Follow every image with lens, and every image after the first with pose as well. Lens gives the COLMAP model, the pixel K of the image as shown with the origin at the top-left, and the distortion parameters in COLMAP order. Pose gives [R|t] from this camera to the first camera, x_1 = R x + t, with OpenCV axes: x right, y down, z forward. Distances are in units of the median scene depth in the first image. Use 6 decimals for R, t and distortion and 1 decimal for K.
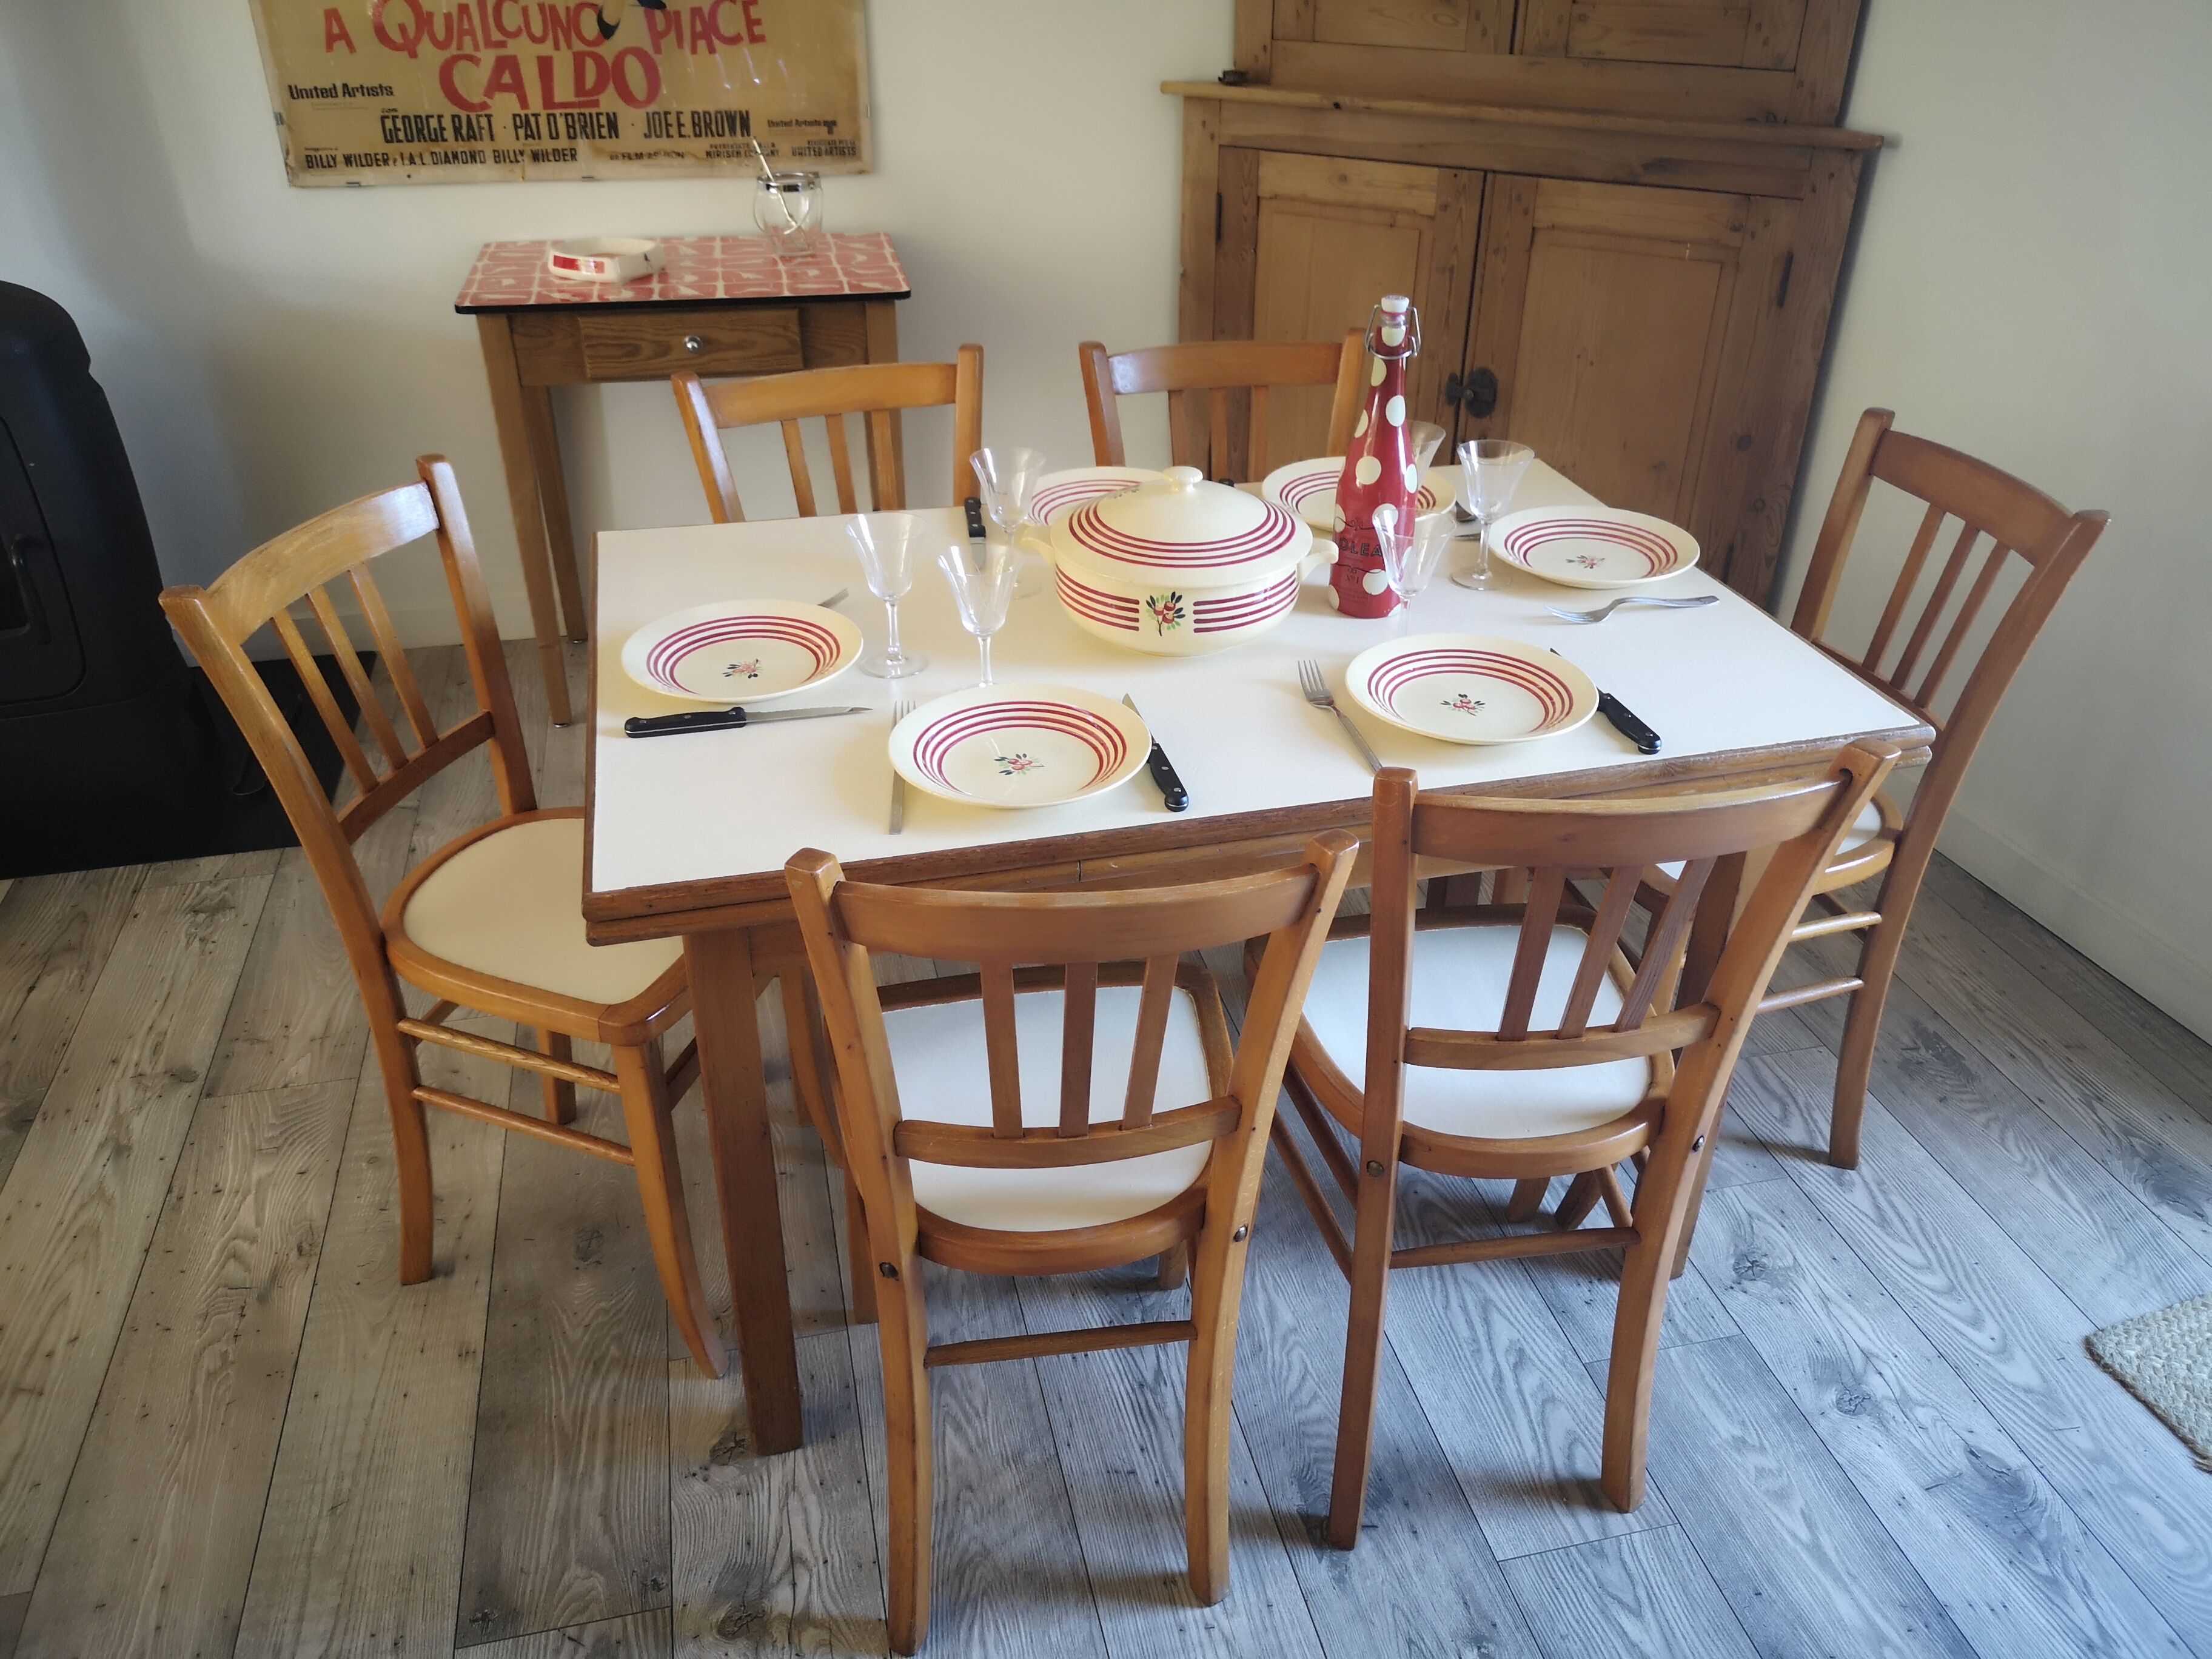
lens RADIAL K [[1747.8, 0, 1107.6], [0, 1747.8, 827.6], [0, 0, 1]] dist [0.052596, -0.052519]
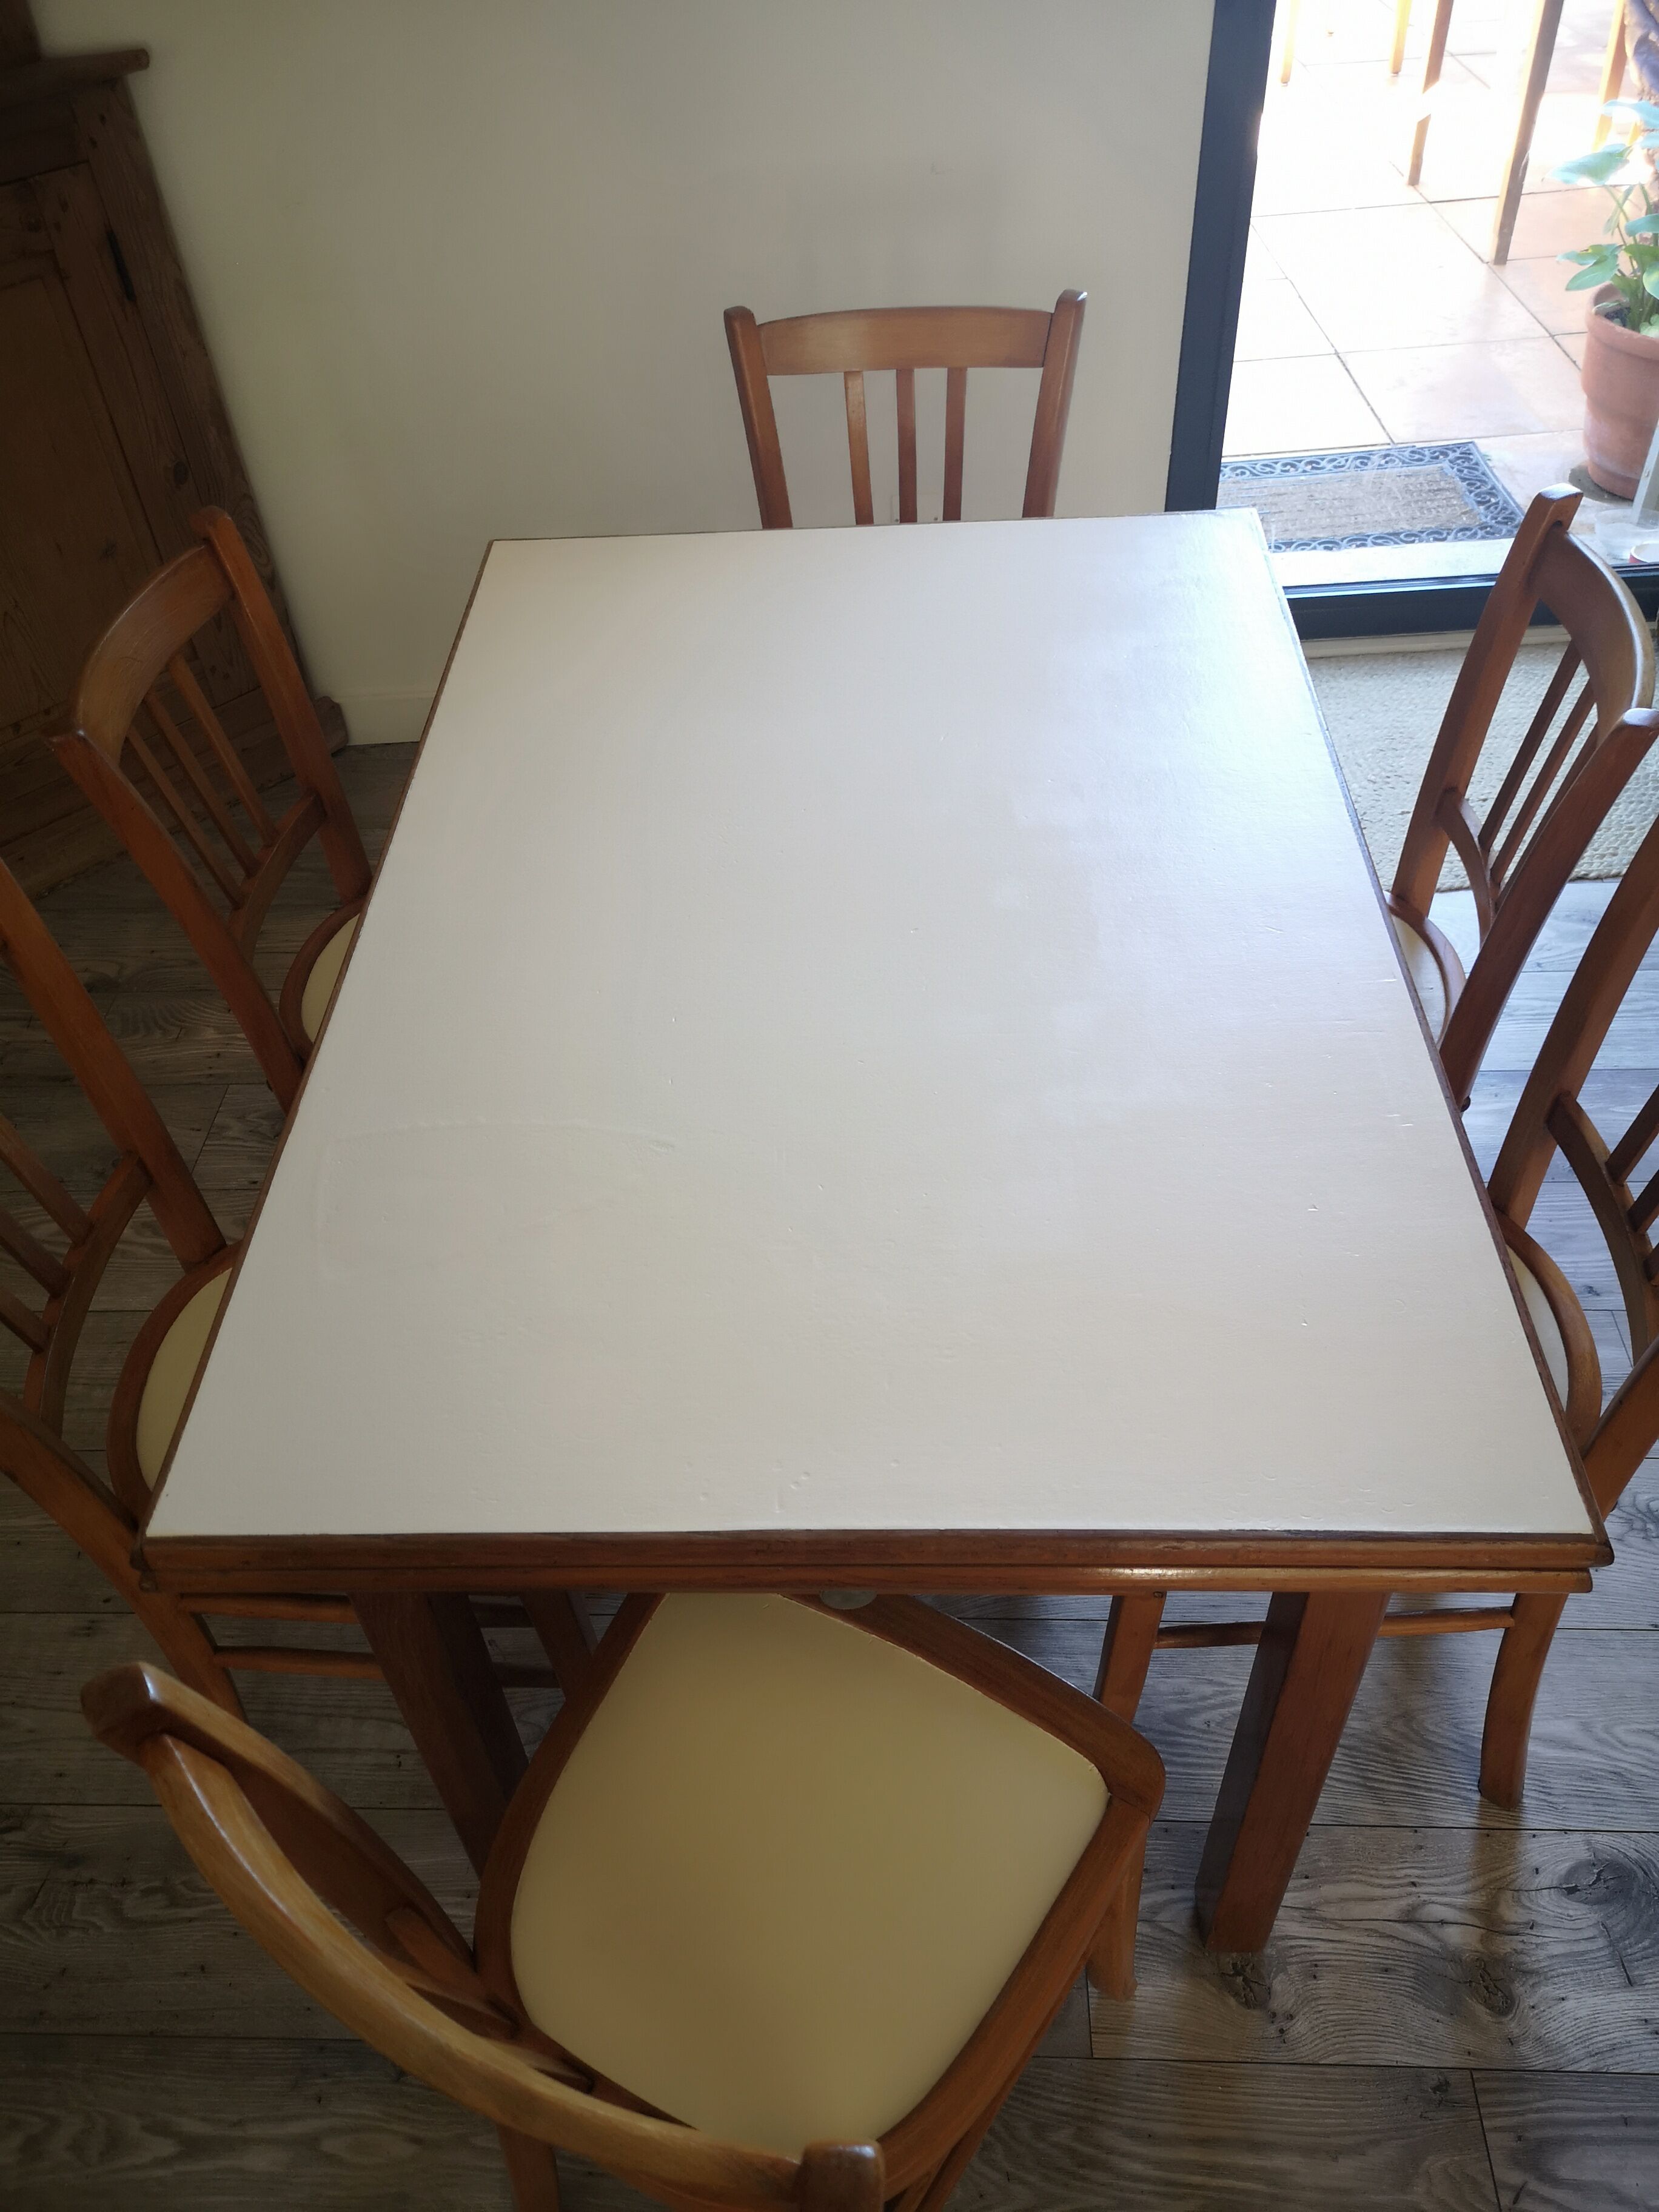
lens RADIAL K [[1747.8, 0, 830.6], [0, 1747.8, 1111.6], [0, 0, 1]] dist [0.052596, -0.052519]
pose [[0.251409, -0.671946, 0.696622, -0.591280], [0.509139, 0.703925, 0.495244, -0.448608], [-0.823147, 0.230168, 0.519087, 0.686581]]
